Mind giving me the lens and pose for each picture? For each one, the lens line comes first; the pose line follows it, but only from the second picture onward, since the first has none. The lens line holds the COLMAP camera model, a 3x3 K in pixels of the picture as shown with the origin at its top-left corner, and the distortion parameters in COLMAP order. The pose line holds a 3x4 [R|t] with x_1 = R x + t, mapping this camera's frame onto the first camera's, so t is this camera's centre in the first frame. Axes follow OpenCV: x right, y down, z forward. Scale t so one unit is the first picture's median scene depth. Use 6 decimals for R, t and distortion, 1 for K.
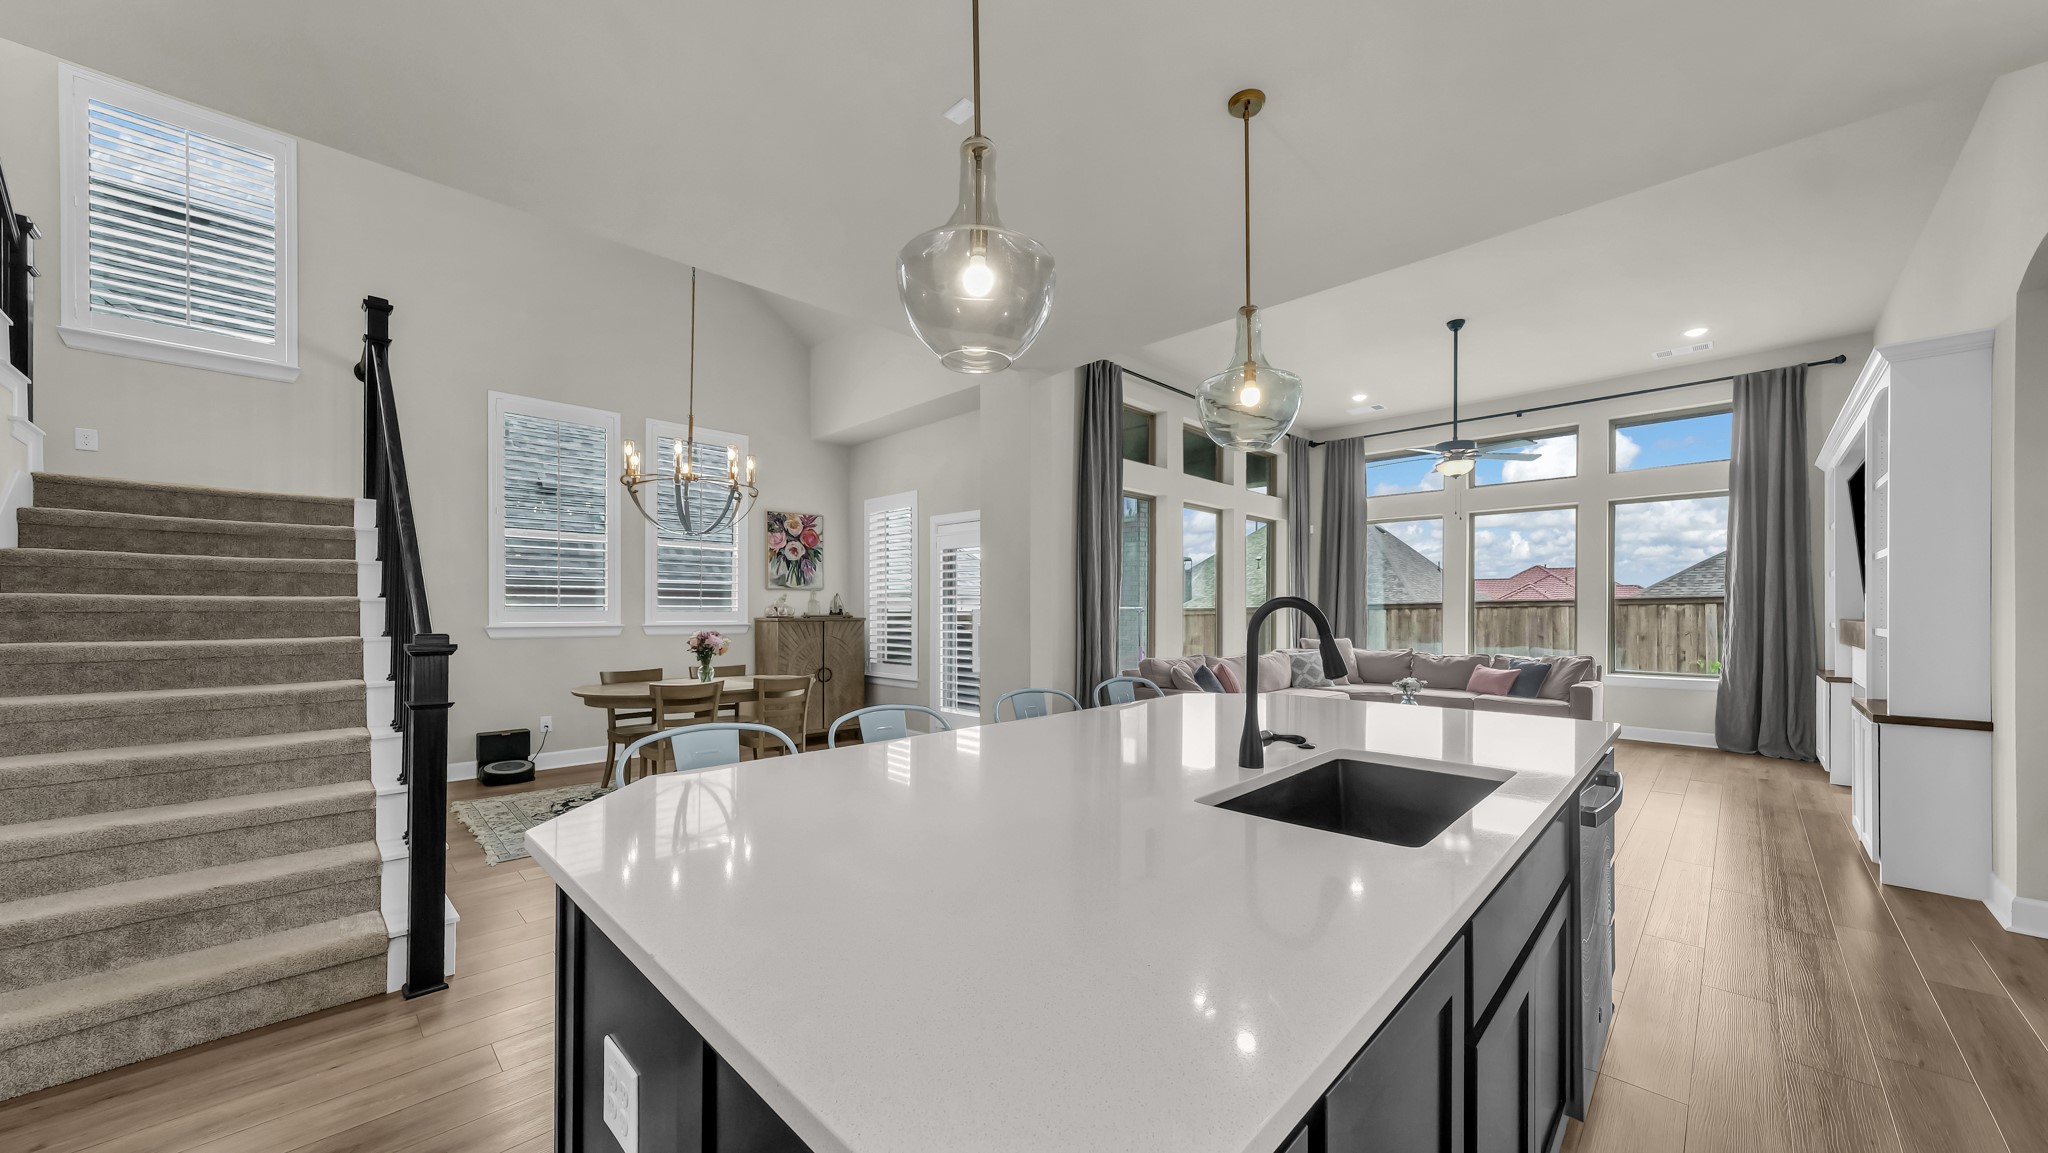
lens RADIAL K [[716.6, 0, 1023.3], [0, 716.6, 617.5], [0, 0, 1]] dist [0.000669, 0.001836]
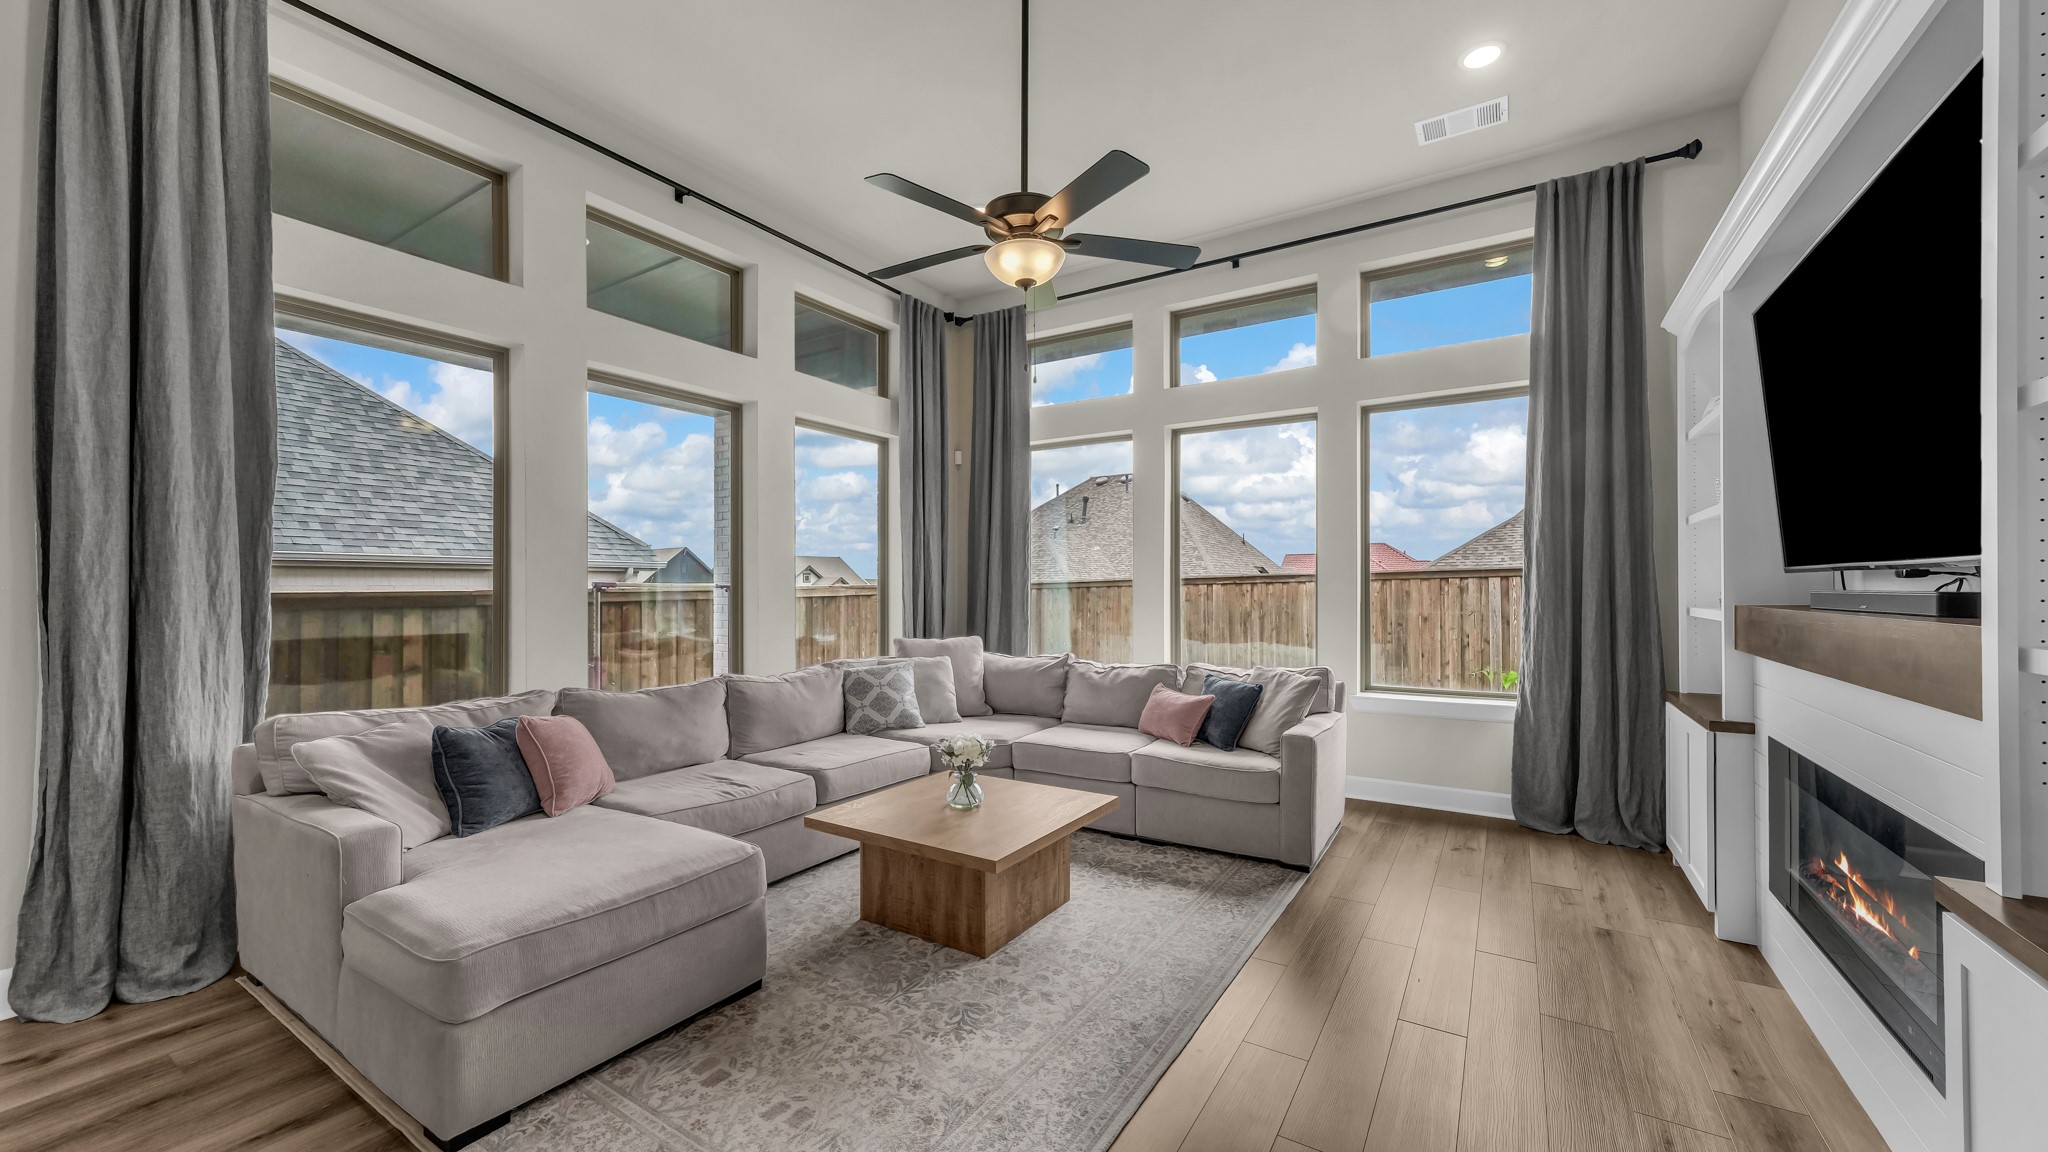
lens RADIAL K [[782.2, 0, 1016.7], [0, 782.2, 598.0], [0, 0, 1]] dist [0.000986, 0.000086]
pose [[0.975778, -0.007119, 0.218649, 0.407645], [0.006273, 0.999970, 0.004563, -0.005765], [-0.218675, -0.003080, 0.975793, 0.440938]]
